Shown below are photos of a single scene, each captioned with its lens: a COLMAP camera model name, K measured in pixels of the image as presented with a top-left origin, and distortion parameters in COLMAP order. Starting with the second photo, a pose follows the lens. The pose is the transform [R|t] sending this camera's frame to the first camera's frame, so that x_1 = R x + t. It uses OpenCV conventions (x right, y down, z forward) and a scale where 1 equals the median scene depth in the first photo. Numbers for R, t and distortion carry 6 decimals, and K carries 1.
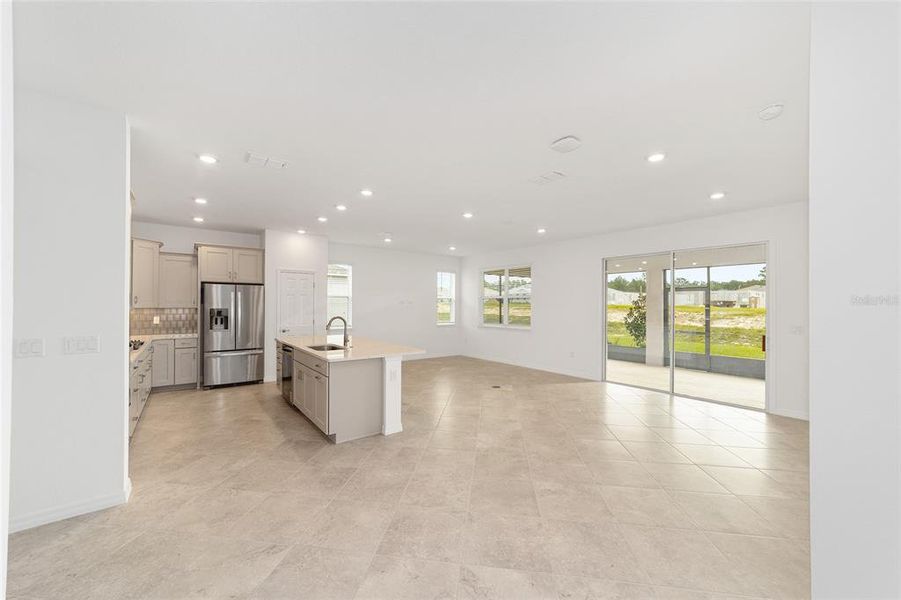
lens RADIAL K [[344.0, 0, 445.6], [0, 344.0, 302.1], [0, 0, 1]] dist [-0.002340, 0.000316]
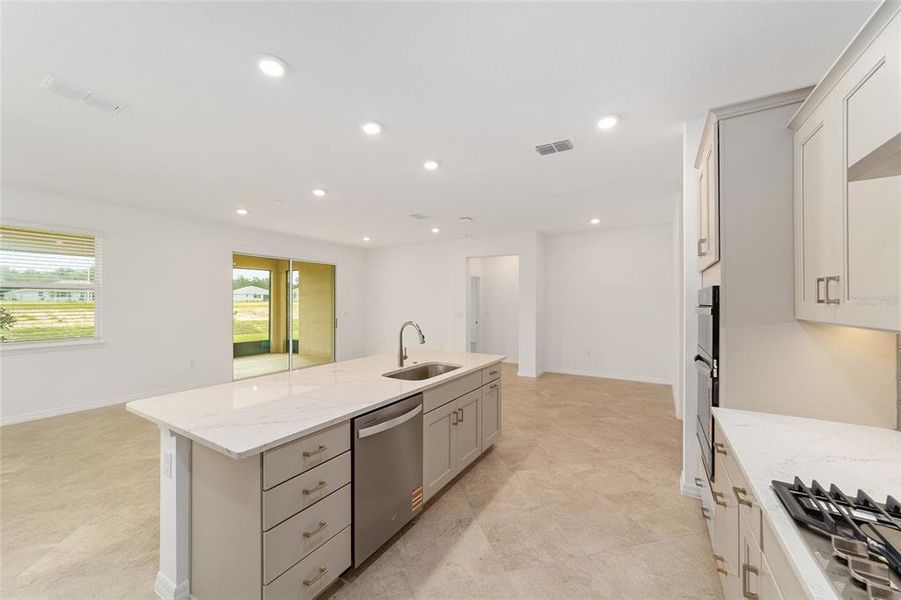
lens RADIAL K [[344.0, 0, 445.6], [0, 344.0, 302.1], [0, 0, 1]] dist [-0.002340, 0.000316]
pose [[-0.365044, -0.007909, 0.930957, -0.702594], [-0.007804, 0.999955, 0.005435, 0.001515], [-0.930958, -0.005281, -0.365089, 0.885580]]
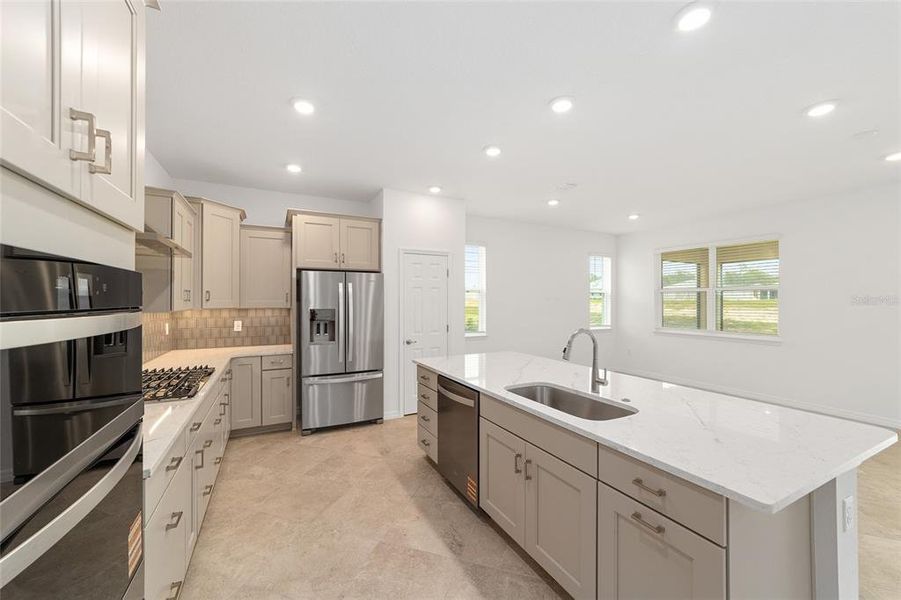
lens RADIAL K [[345.9, 0, 448.0], [0, 345.9, 300.7], [0, 0, 1]] dist [-0.017730, 0.008857]
pose [[0.985096, -0.005234, -0.171927, -0.308961], [0.006066, 0.999972, 0.004316, 0.001773], [0.171899, -0.005295, 0.985100, 0.394203]]
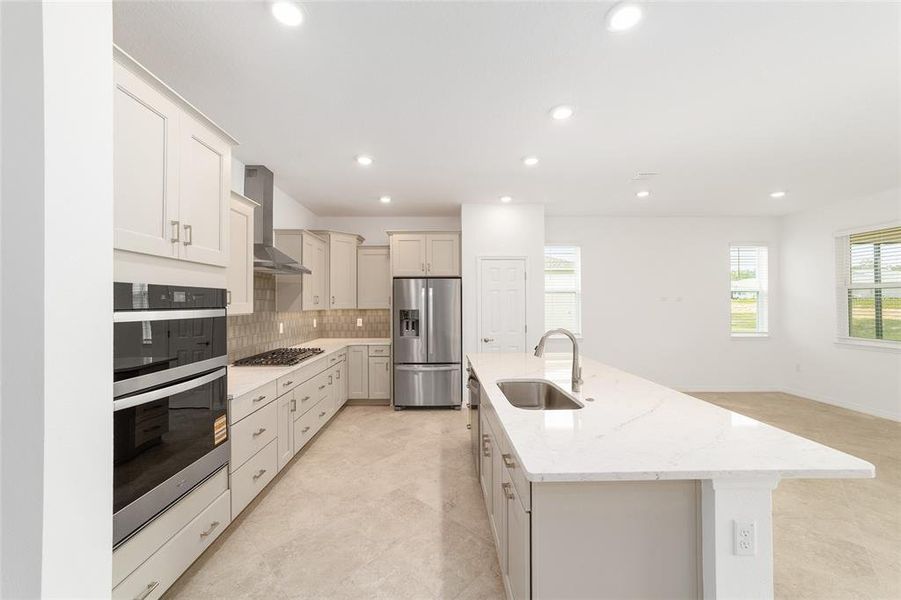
lens RADIAL K [[345.9, 0, 448.0], [0, 345.9, 300.7], [0, 0, 1]] dist [-0.017730, 0.008857]
pose [[0.811336, -0.013109, -0.584432, -0.118207], [0.012690, 0.999908, -0.004812, 0.002981], [0.584442, -0.003512, 0.811428, 0.395677]]
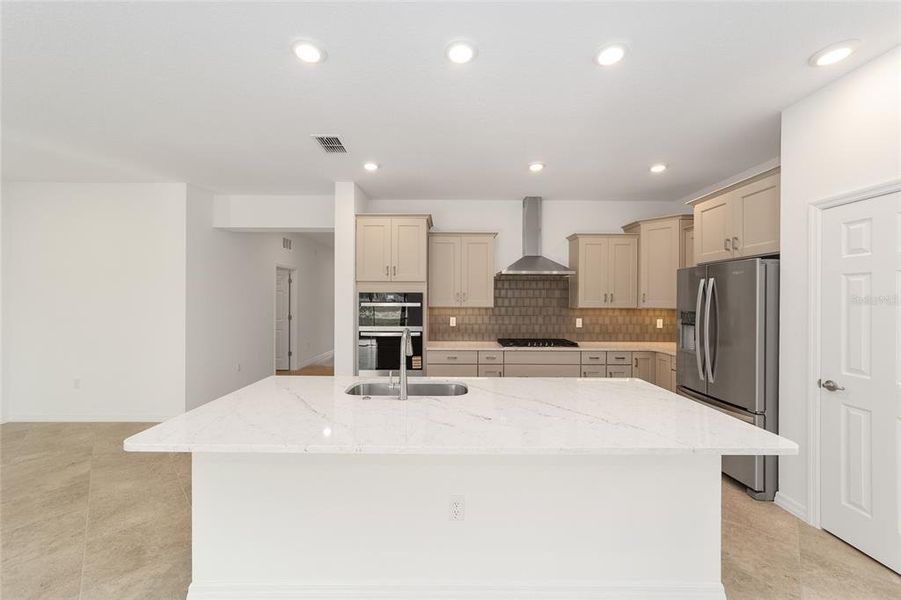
lens RADIAL K [[345.9, 0, 448.0], [0, 345.9, 300.7], [0, 0, 1]] dist [-0.017730, 0.008857]
pose [[-0.599565, -0.008140, -0.800285, 0.012636], [-0.004505, 0.999967, -0.006796, 0.006937], [0.800313, -0.000469, -0.599582, 0.993964]]
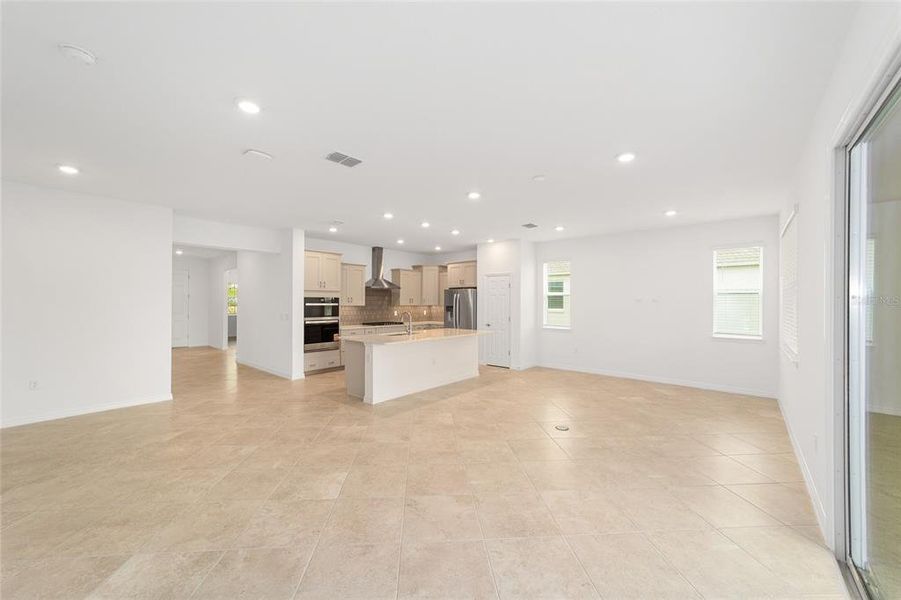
lens RADIAL K [[345.9, 0, 448.0], [0, 345.9, 300.7], [0, 0, 1]] dist [-0.017730, 0.008857]
pose [[0.211616, -0.010263, -0.977299, 0.756859], [0.003923, 0.999946, -0.009651, 0.010710], [0.977345, -0.001792, 0.211645, 0.663474]]
